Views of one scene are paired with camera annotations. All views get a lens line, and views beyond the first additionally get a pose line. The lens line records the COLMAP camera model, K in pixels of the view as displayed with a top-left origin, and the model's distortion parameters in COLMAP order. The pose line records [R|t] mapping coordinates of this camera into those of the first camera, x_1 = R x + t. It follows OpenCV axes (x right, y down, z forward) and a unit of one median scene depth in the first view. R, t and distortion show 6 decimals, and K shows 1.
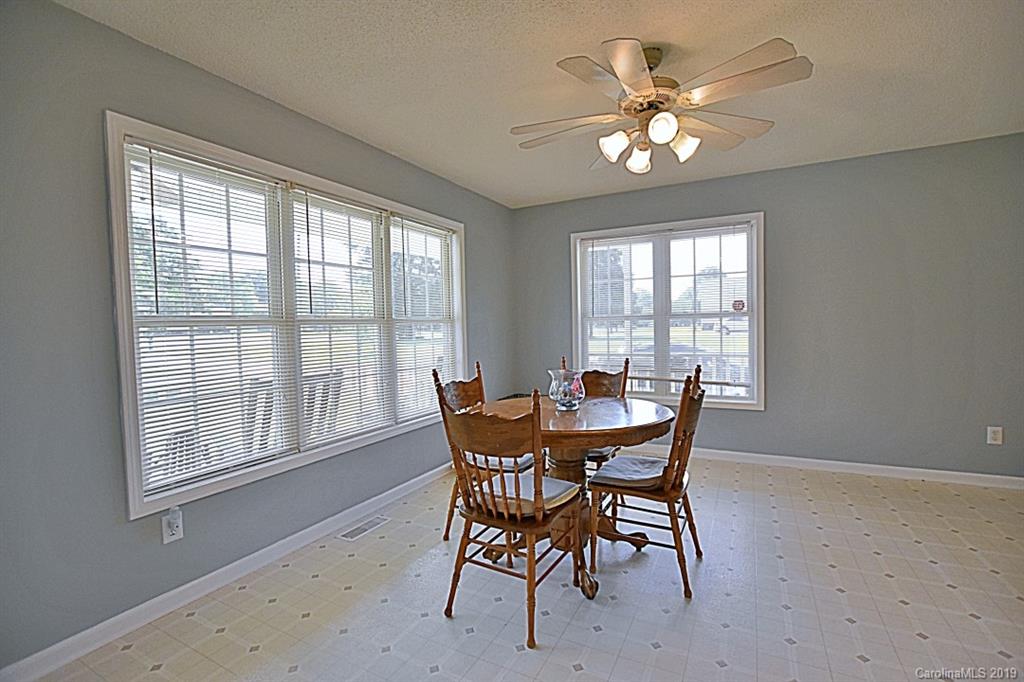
lens RADIAL K [[450.9, 0, 517.8], [0, 450.9, 344.2], [0, 0, 1]] dist [-0.020788, -0.000006]
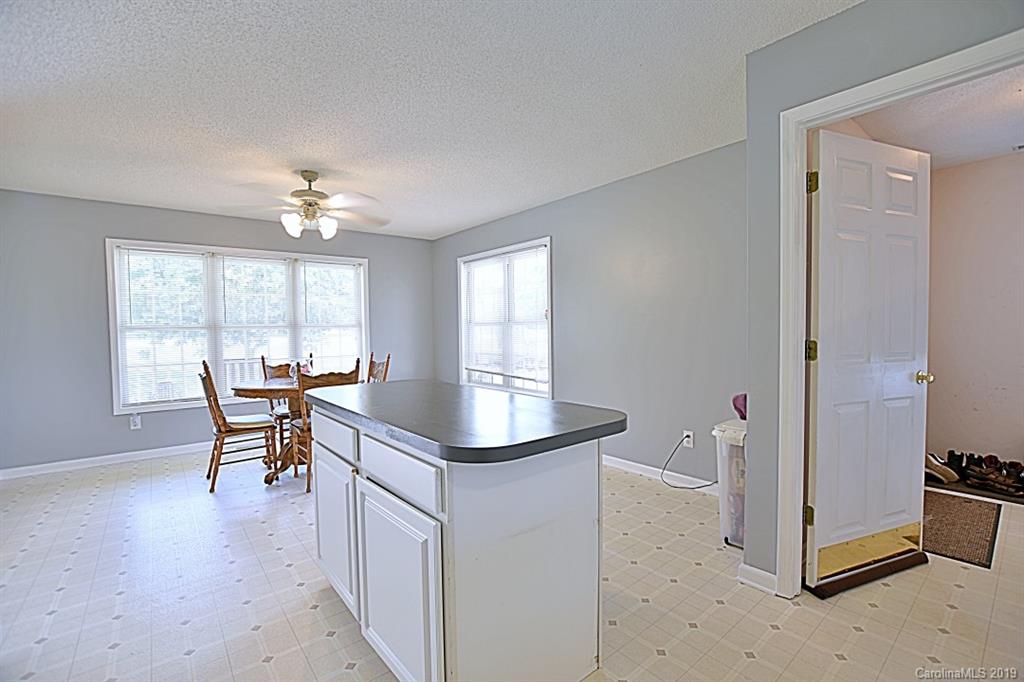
lens RADIAL K [[450.9, 0, 517.8], [0, 450.9, 344.2], [0, 0, 1]] dist [-0.020788, -0.000006]
pose [[0.914816, 0.022594, -0.403239, 0.969325], [-0.023141, 0.999726, 0.003518, -0.011064], [0.403208, 0.006113, 0.915088, -0.124061]]
